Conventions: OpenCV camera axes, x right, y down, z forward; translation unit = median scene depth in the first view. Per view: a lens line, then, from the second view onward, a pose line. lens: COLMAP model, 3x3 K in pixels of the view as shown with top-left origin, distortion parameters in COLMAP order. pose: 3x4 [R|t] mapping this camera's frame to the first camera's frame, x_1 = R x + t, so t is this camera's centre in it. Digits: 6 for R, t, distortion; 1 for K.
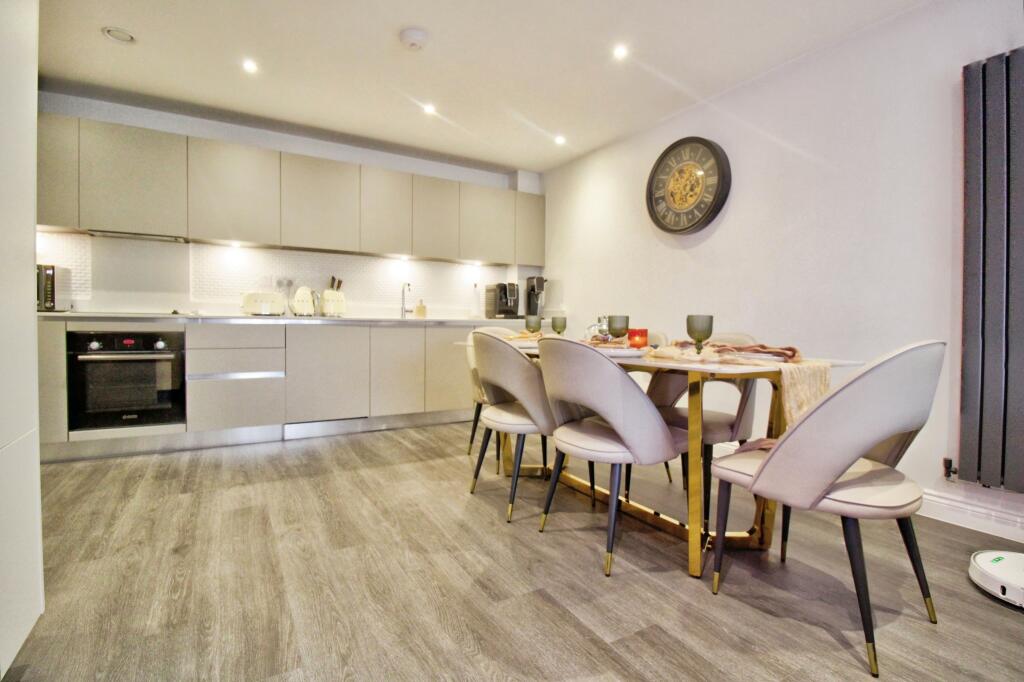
lens RADIAL K [[477.1, 0, 503.2], [0, 477.1, 340.4], [0, 0, 1]] dist [-0.001962, -0.011529]
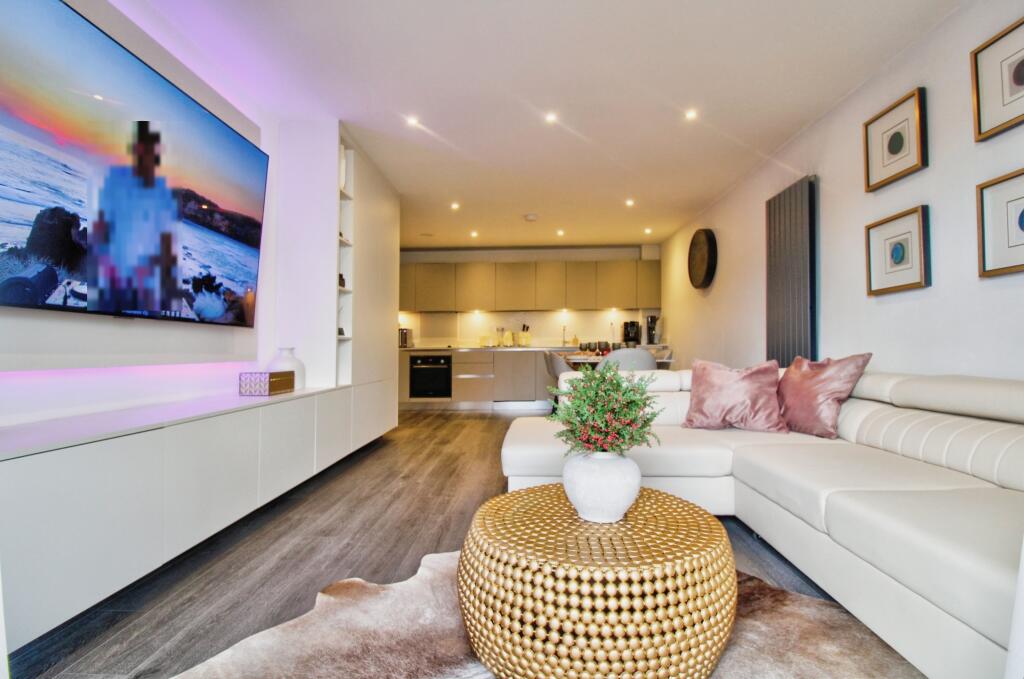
lens RADIAL K [[465.4, 0, 512.0], [0, 465.4, 339.5], [0, 0, 1]] dist [-0.000311, -0.000090]
pose [[0.848010, -0.033162, -0.528942, 0.783364], [0.001586, 0.998195, -0.060039, 0.042368], [0.529978, 0.050075, 0.846531, -0.747560]]
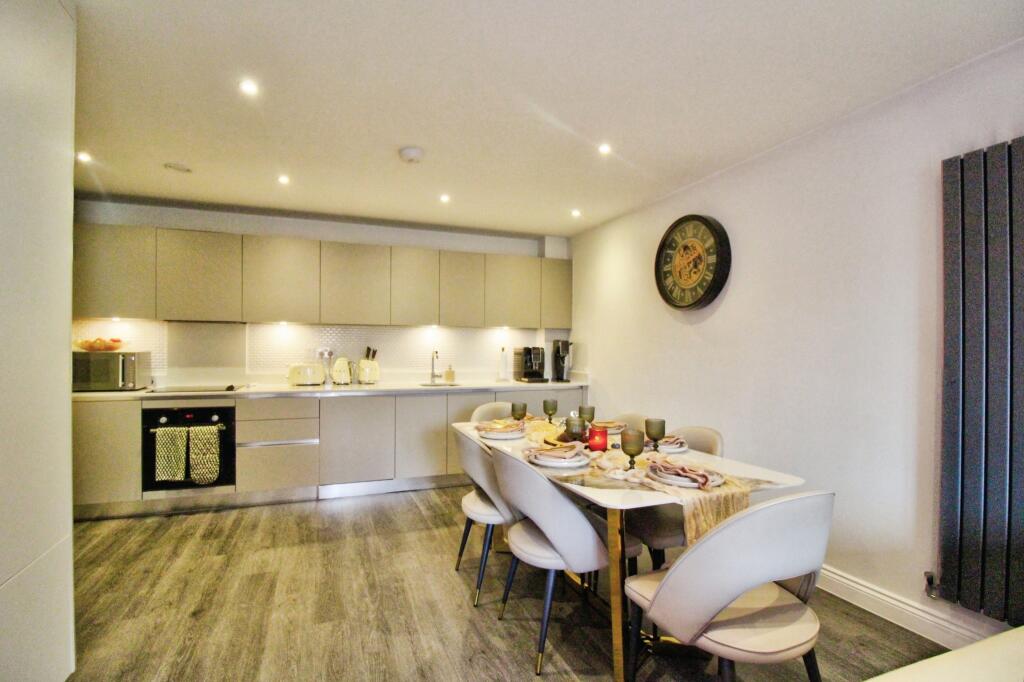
lens RADIAL K [[479.7, 0, 504.3], [0, 479.7, 360.6], [0, 0, 1]] dist [-0.019723, -0.000533]
pose [[0.987073, -0.004723, -0.160200, 0.190300], [0.001361, 0.999777, -0.021090, -0.116853], [0.160264, 0.020600, 0.986859, -0.055254]]
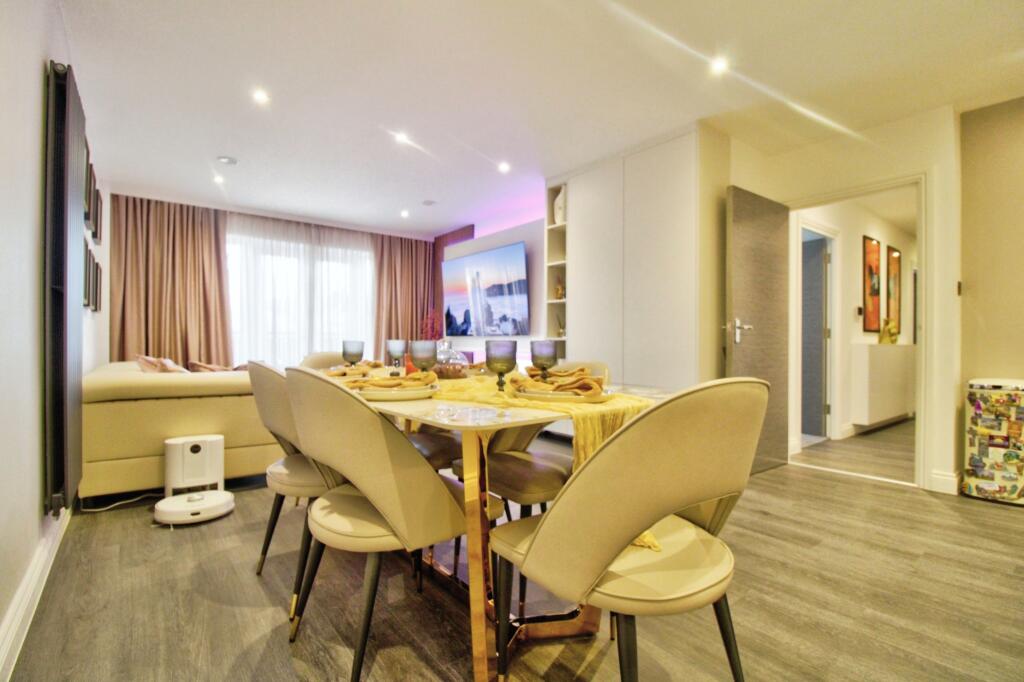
lens RADIAL K [[478.6, 0, 513.8], [0, 478.6, 333.1], [0, 0, 1]] dist [-0.003433, -0.010617]
pose [[-0.990701, -0.025586, -0.133626, 0.177297], [-0.027658, 0.999524, 0.013674, -0.064502], [0.133213, 0.017243, -0.990937, 1.498988]]
